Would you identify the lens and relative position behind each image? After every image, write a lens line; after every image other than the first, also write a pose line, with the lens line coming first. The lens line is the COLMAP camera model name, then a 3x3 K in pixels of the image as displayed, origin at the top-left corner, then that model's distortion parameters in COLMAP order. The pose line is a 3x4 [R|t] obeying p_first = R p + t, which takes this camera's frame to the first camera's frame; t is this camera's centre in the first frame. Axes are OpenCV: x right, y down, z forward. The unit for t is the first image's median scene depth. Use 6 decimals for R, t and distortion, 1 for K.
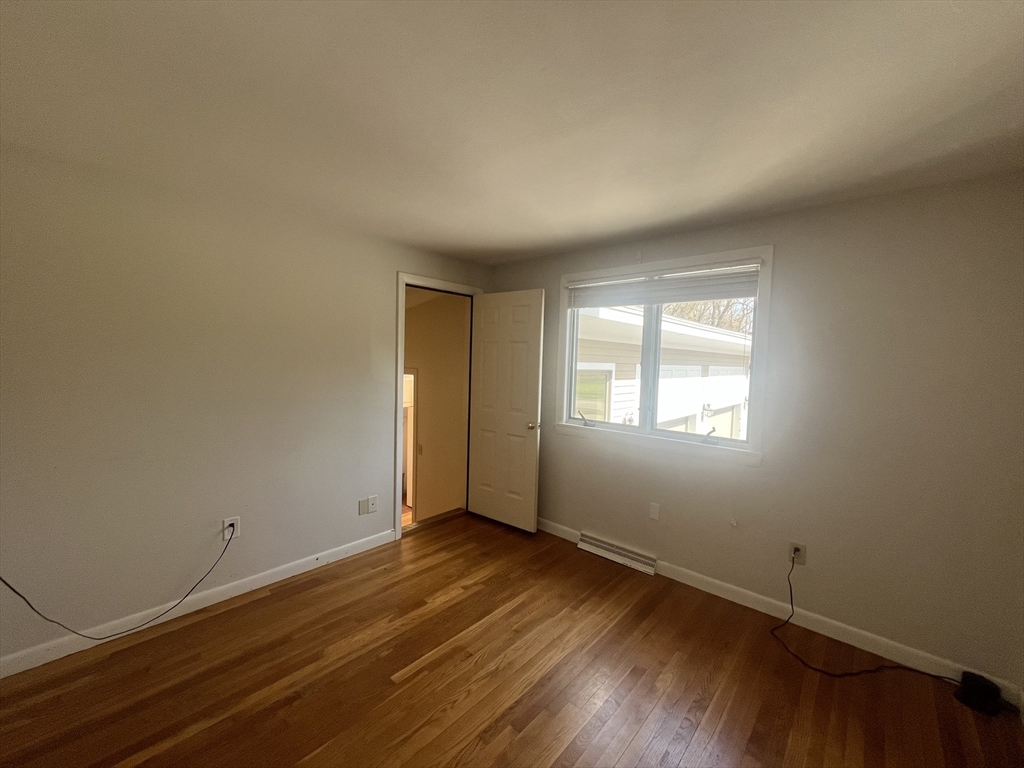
lens RADIAL K [[412.3, 0, 512.2], [0, 412.3, 383.4], [0, 0, 1]] dist [-0.000303, 0.000074]
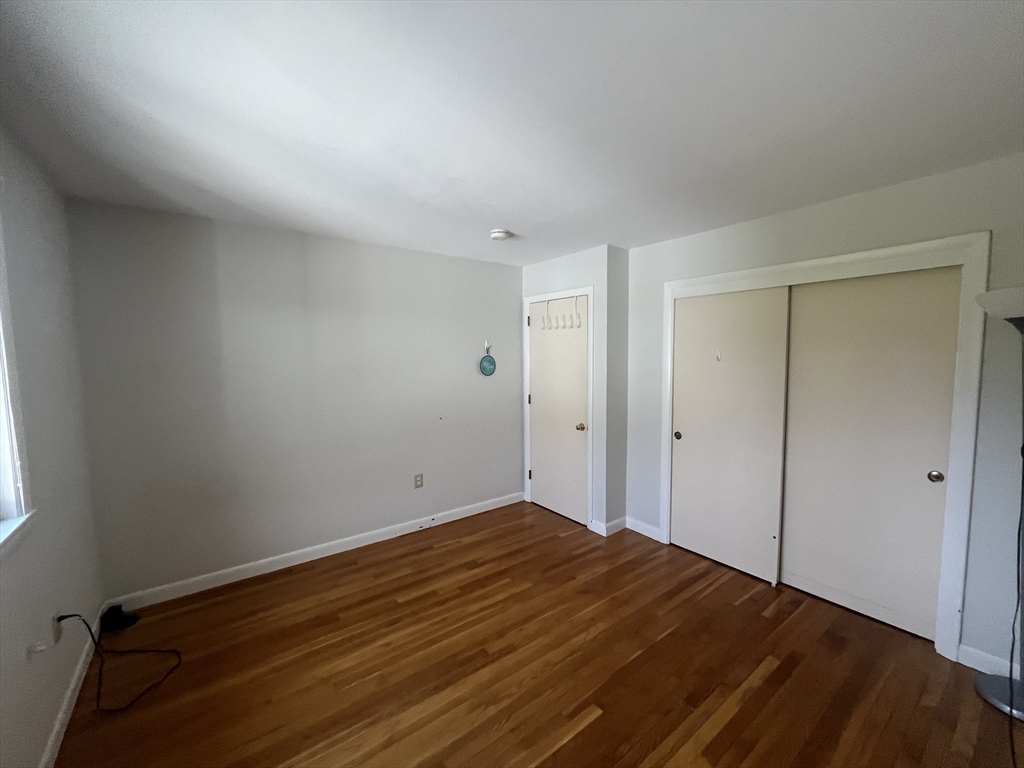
lens RADIAL K [[412.3, 0, 512.1], [0, 412.3, 385.4], [0, 0, 1]] dist [-0.000303, 0.000074]
pose [[-0.980627, -0.038104, 0.192142, -0.248515], [-0.011440, 0.990364, 0.138017, -0.128880], [-0.195549, 0.133146, -0.971614, 1.852419]]
